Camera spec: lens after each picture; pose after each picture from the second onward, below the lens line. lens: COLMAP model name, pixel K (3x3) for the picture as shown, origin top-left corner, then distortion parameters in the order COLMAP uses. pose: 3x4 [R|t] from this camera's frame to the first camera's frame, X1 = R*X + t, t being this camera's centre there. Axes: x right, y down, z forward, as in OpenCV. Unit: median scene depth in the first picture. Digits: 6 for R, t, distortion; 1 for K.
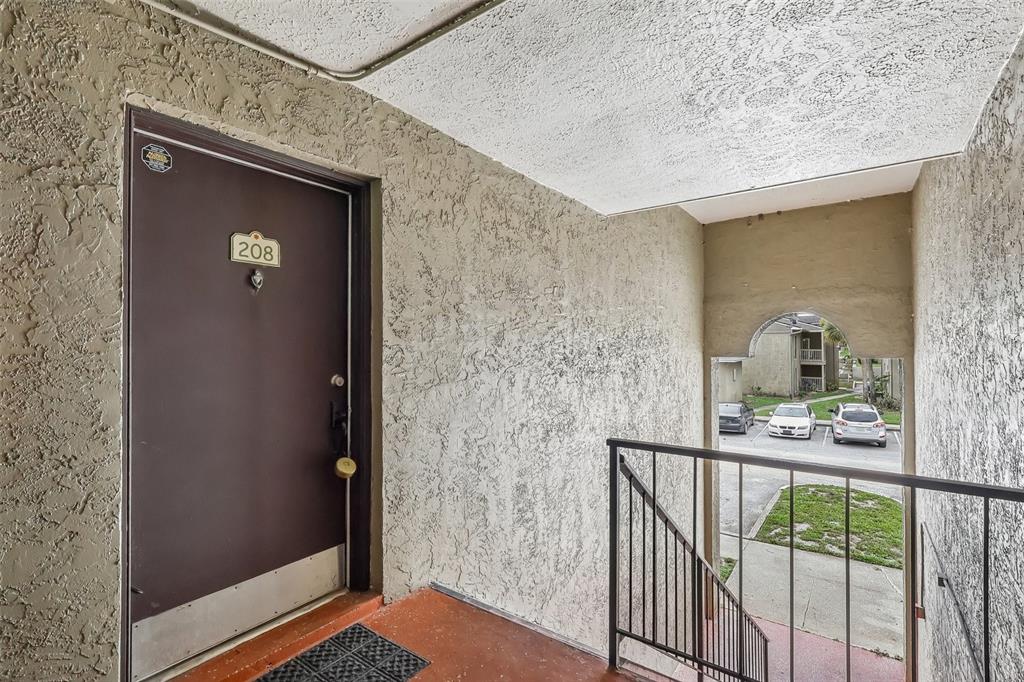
lens RADIAL K [[477.7, 0, 514.0], [0, 477.7, 342.1], [0, 0, 1]] dist [-0.004706, 0.001865]
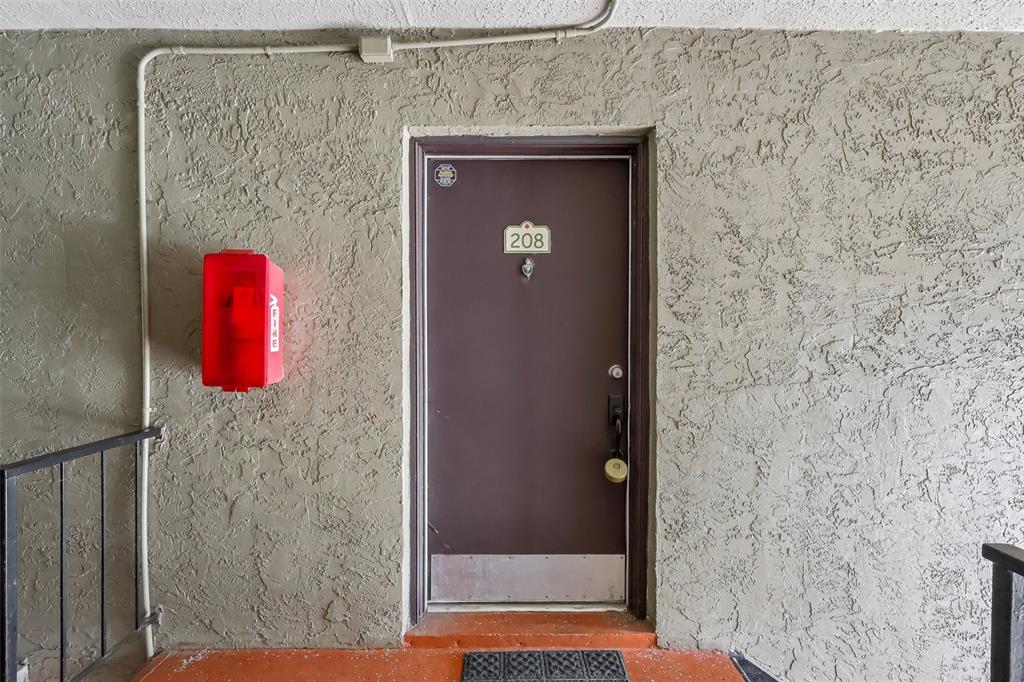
lens RADIAL K [[477.7, 0, 511.5], [0, 477.7, 340.3], [0, 0, 1]] dist [-0.004706, 0.001865]
pose [[0.586343, 0.013148, -0.809956, 0.238559], [0.007062, 0.999747, 0.021341, 0.001739], [0.810032, -0.018233, 0.586102, 0.319066]]
